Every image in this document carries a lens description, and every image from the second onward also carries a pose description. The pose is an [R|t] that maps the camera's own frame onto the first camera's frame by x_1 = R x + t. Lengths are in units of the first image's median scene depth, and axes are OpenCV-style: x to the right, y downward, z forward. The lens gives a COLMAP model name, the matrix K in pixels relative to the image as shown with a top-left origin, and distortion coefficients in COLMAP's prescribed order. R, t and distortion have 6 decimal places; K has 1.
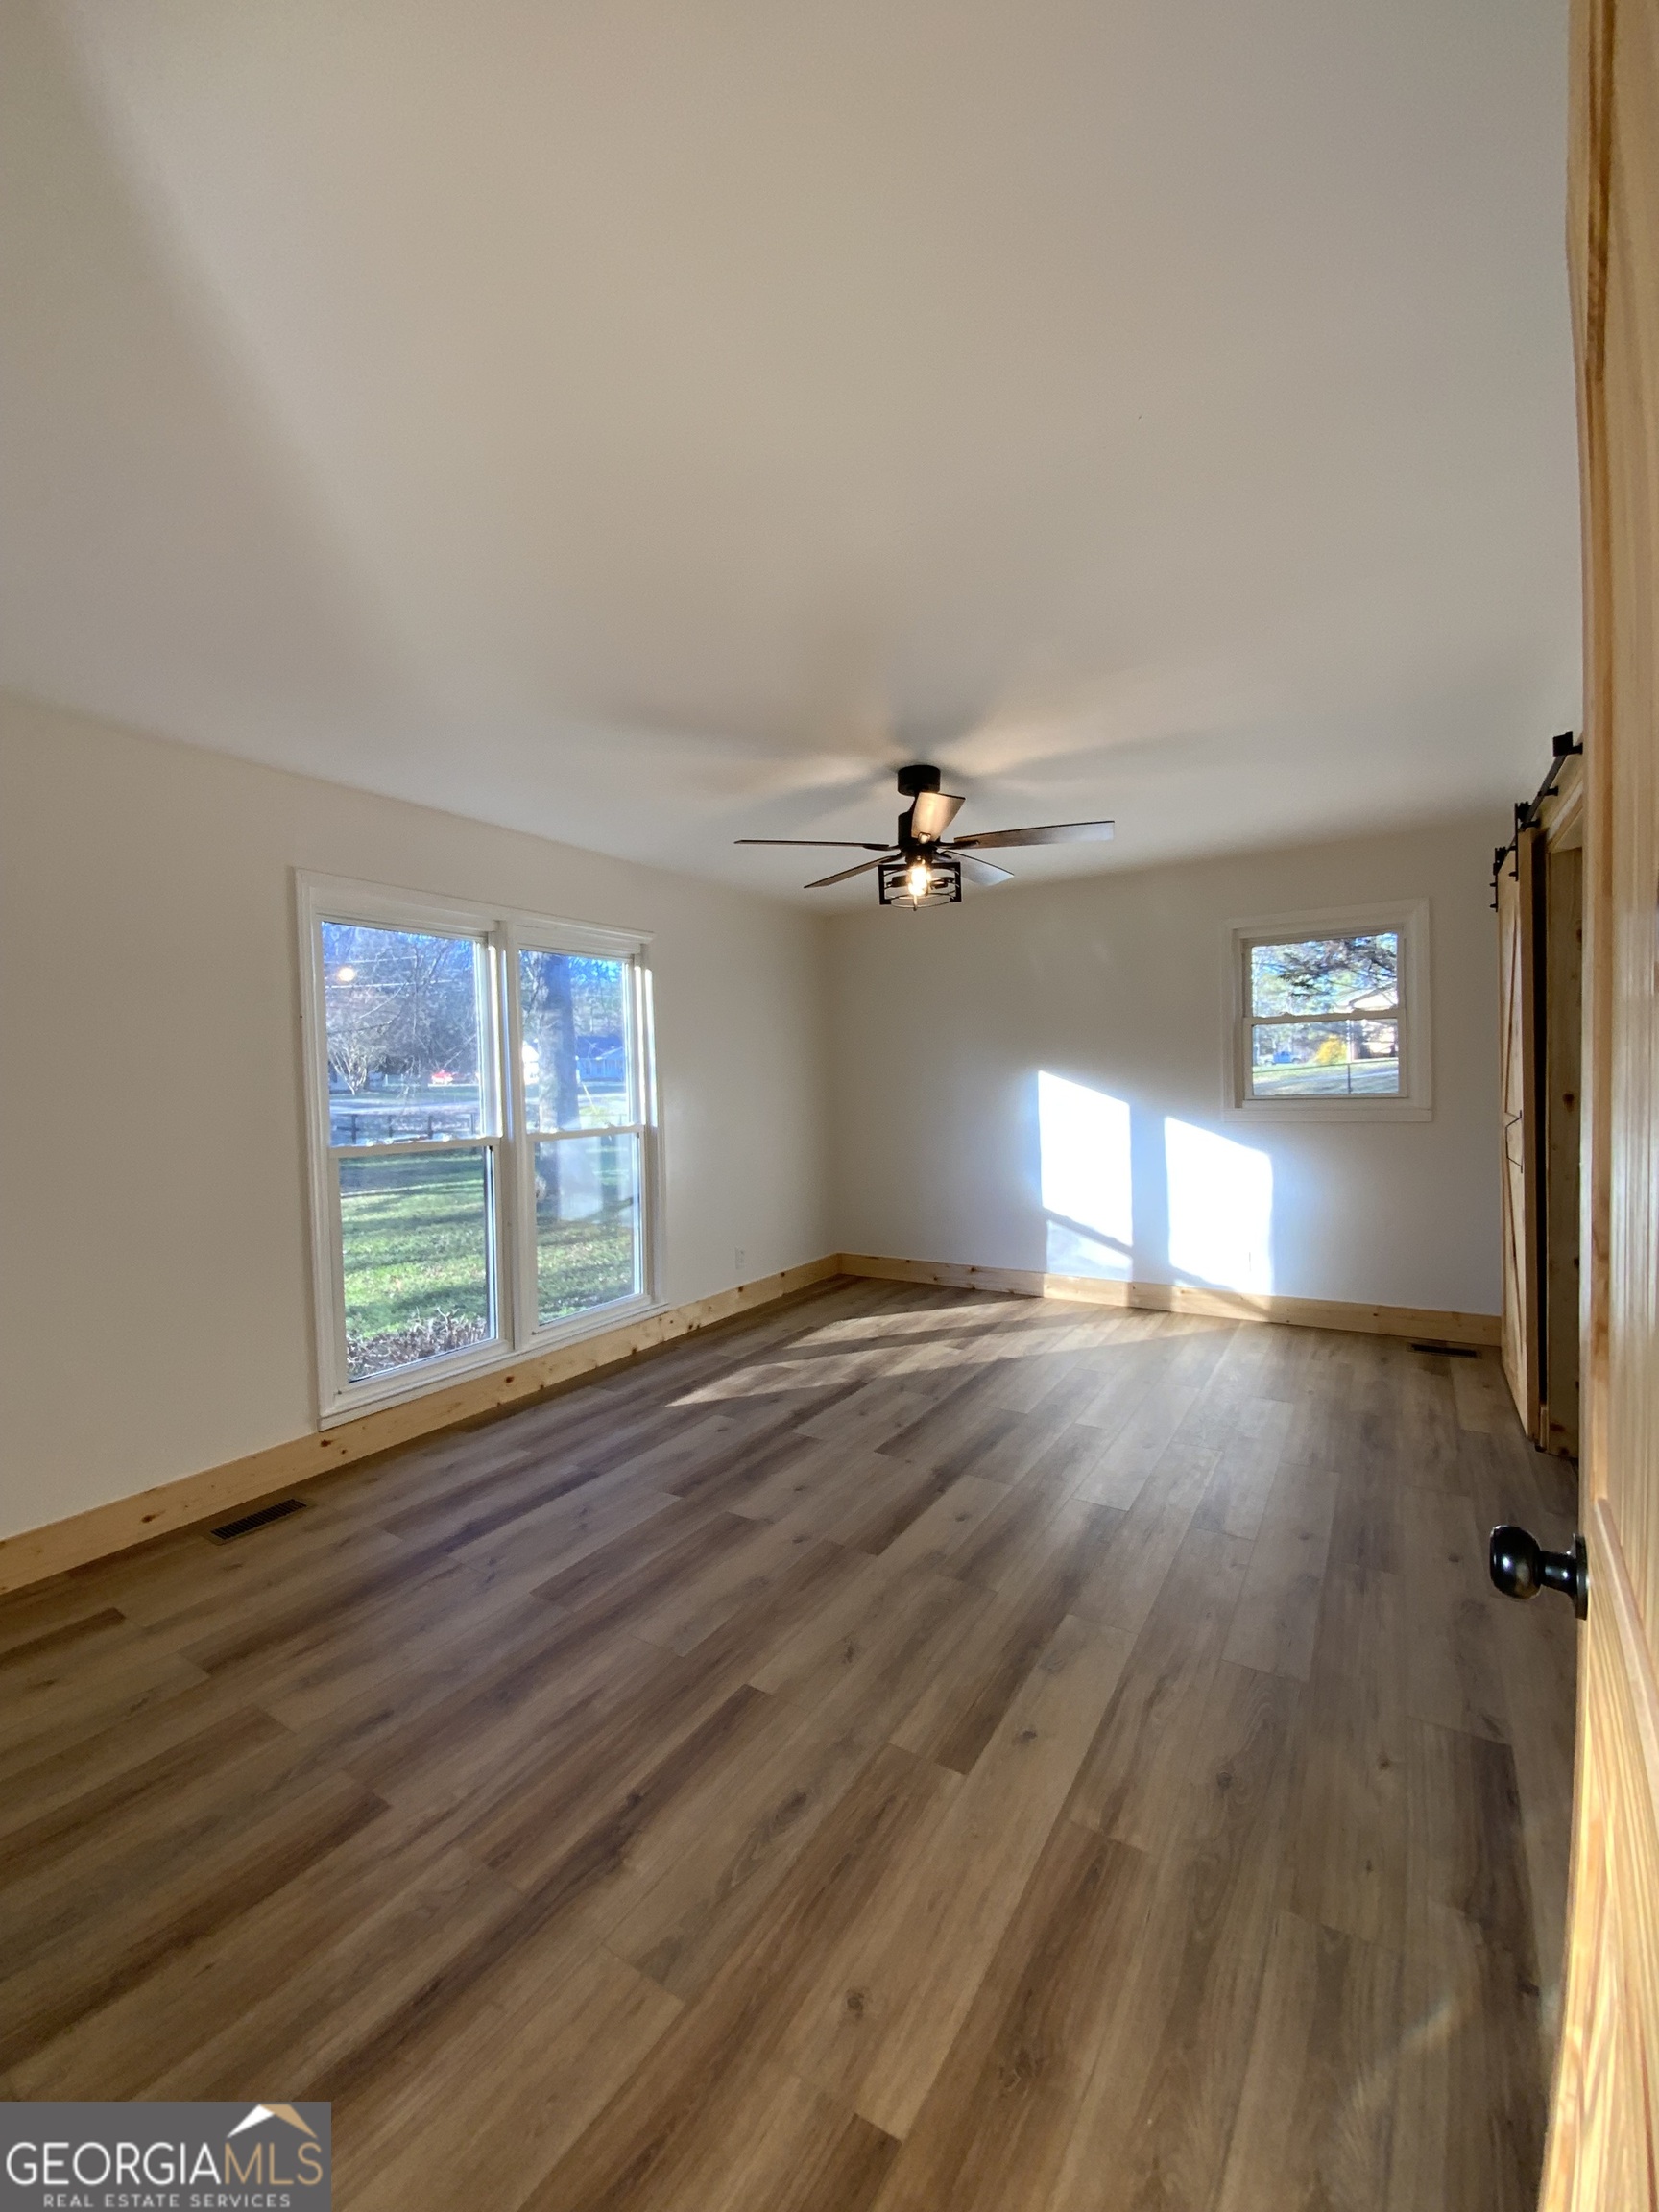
lens RADIAL K [[911.8, 0, 835.5], [0, 911.8, 1099.6], [0, 0, 1]] dist [-0.000578, 0.000231]
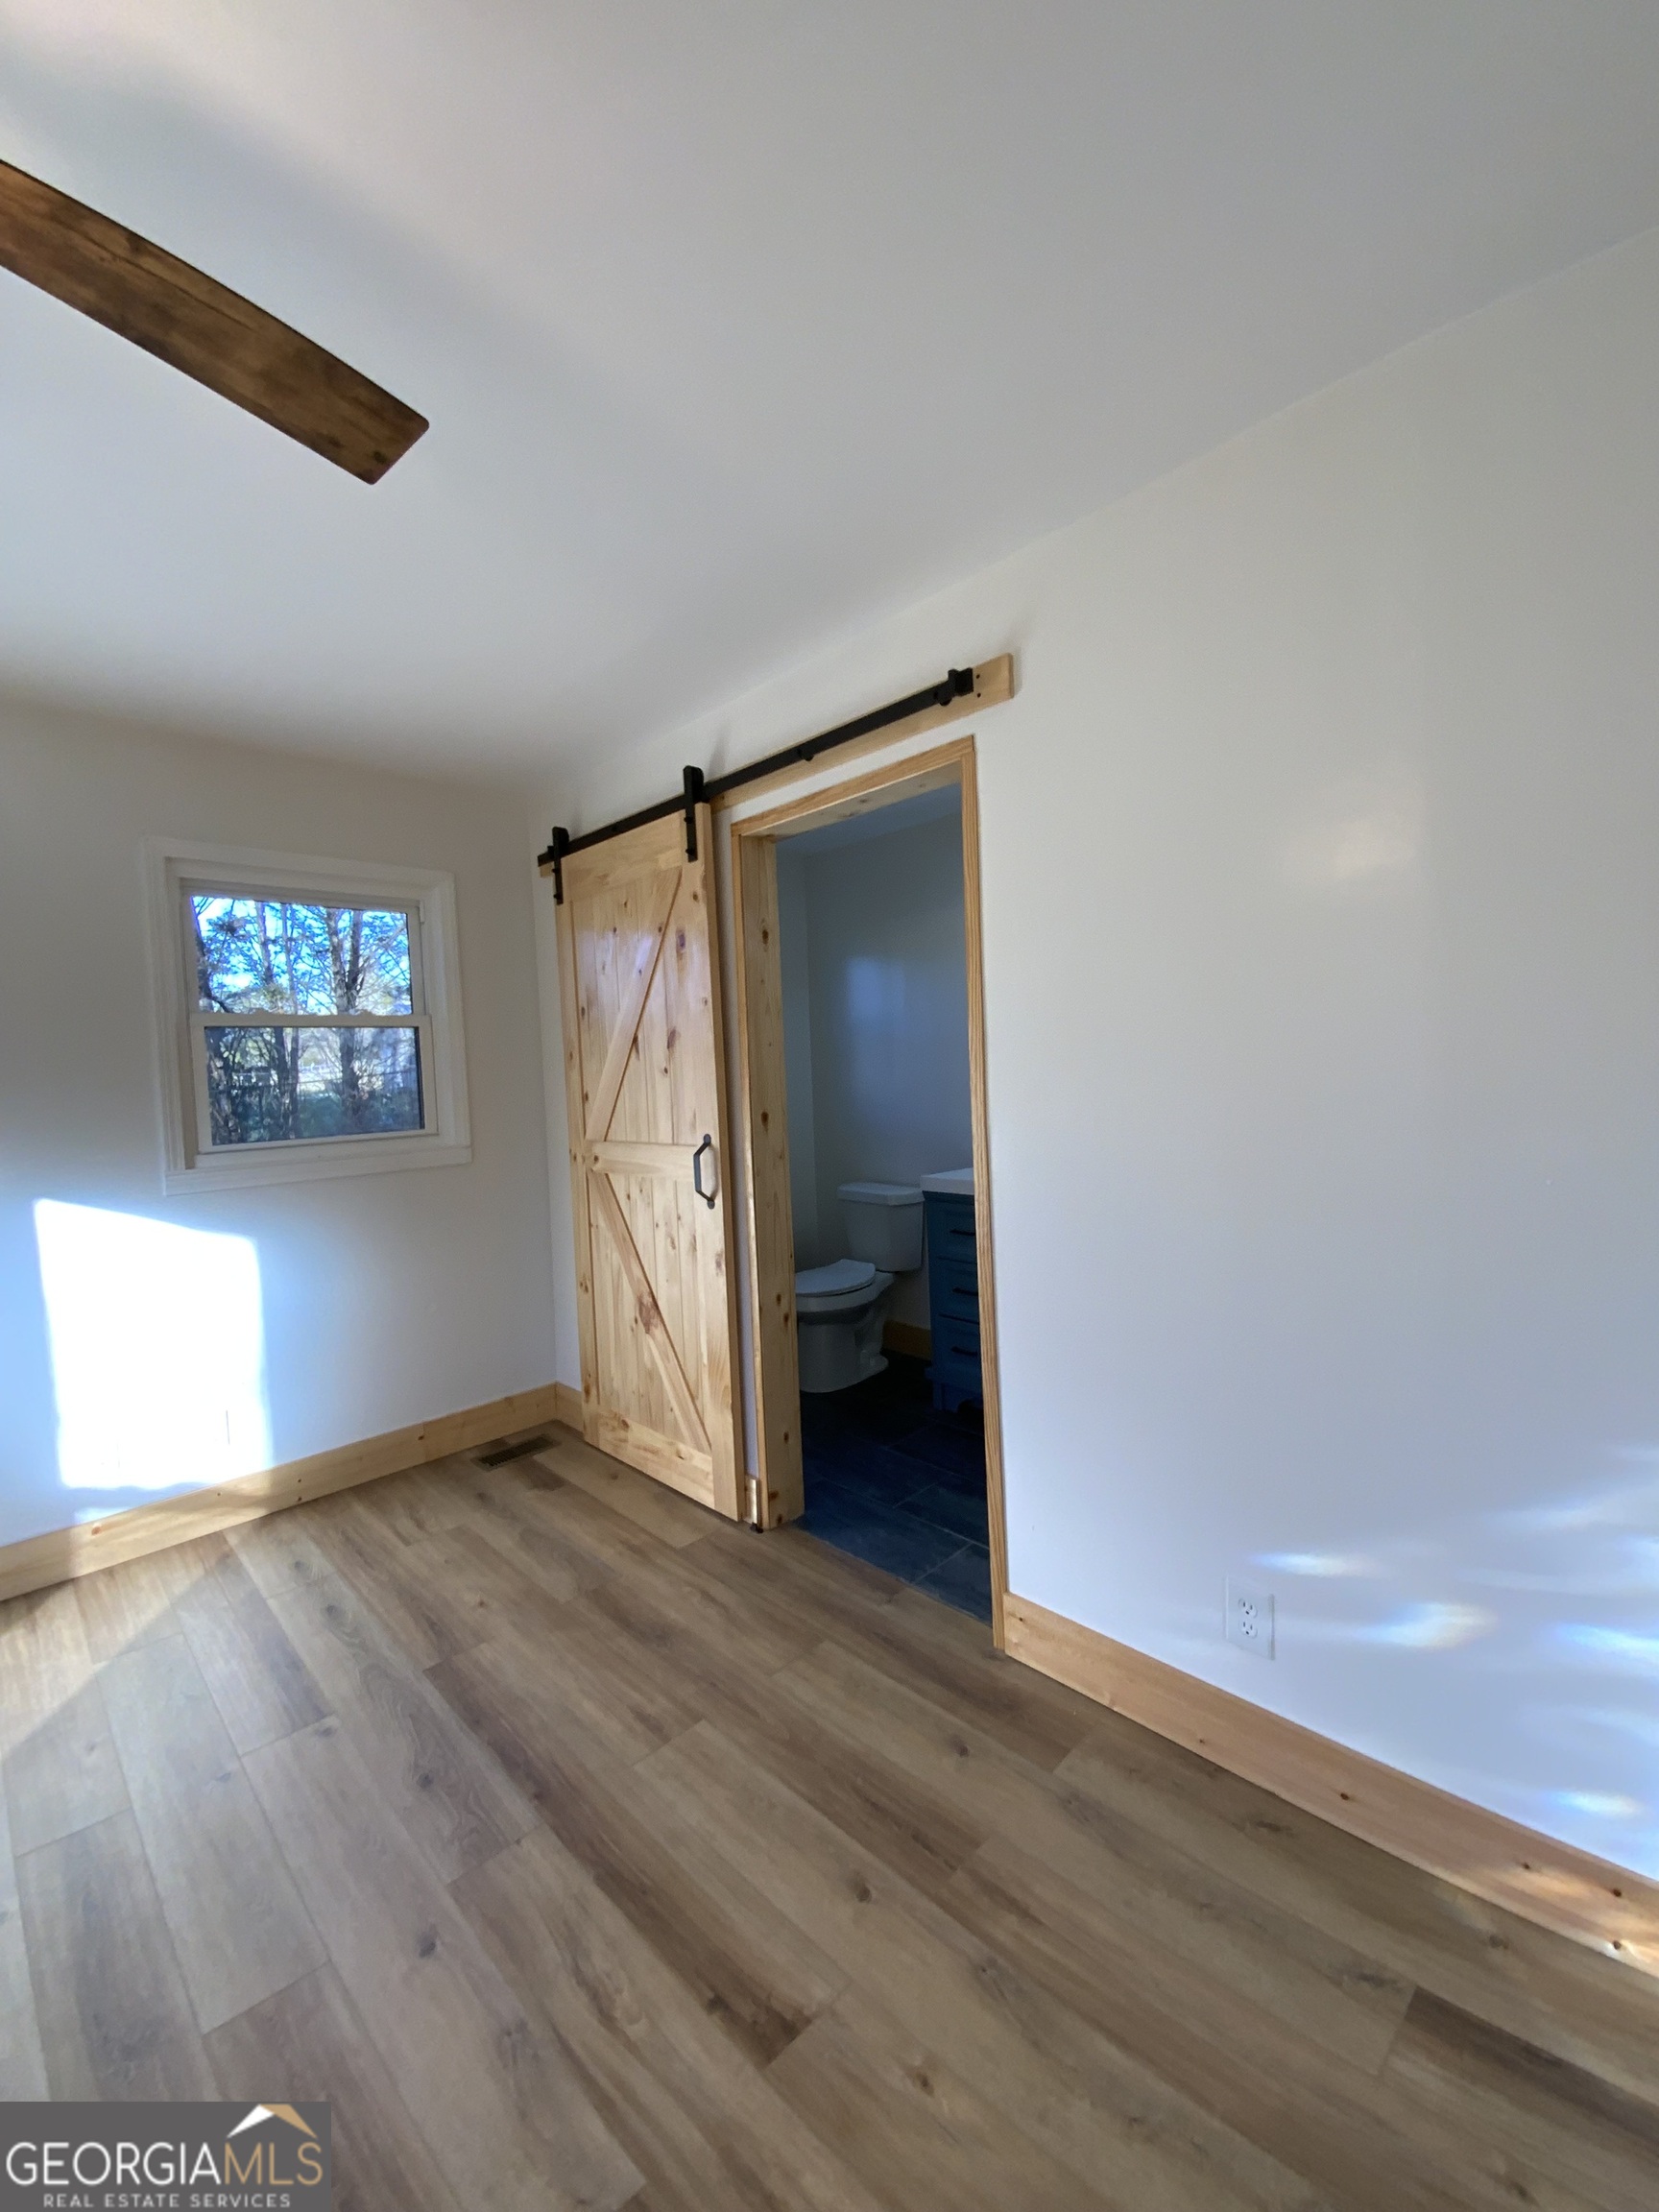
lens RADIAL K [[911.8, 0, 834.5], [0, 911.8, 1103.0], [0, 0, 1]] dist [-0.000578, 0.000231]
pose [[0.217590, -0.020795, 0.975819, -0.036157], [0.050615, 0.998668, 0.009996, -0.019440], [-0.974727, 0.047216, 0.218353, 0.532929]]
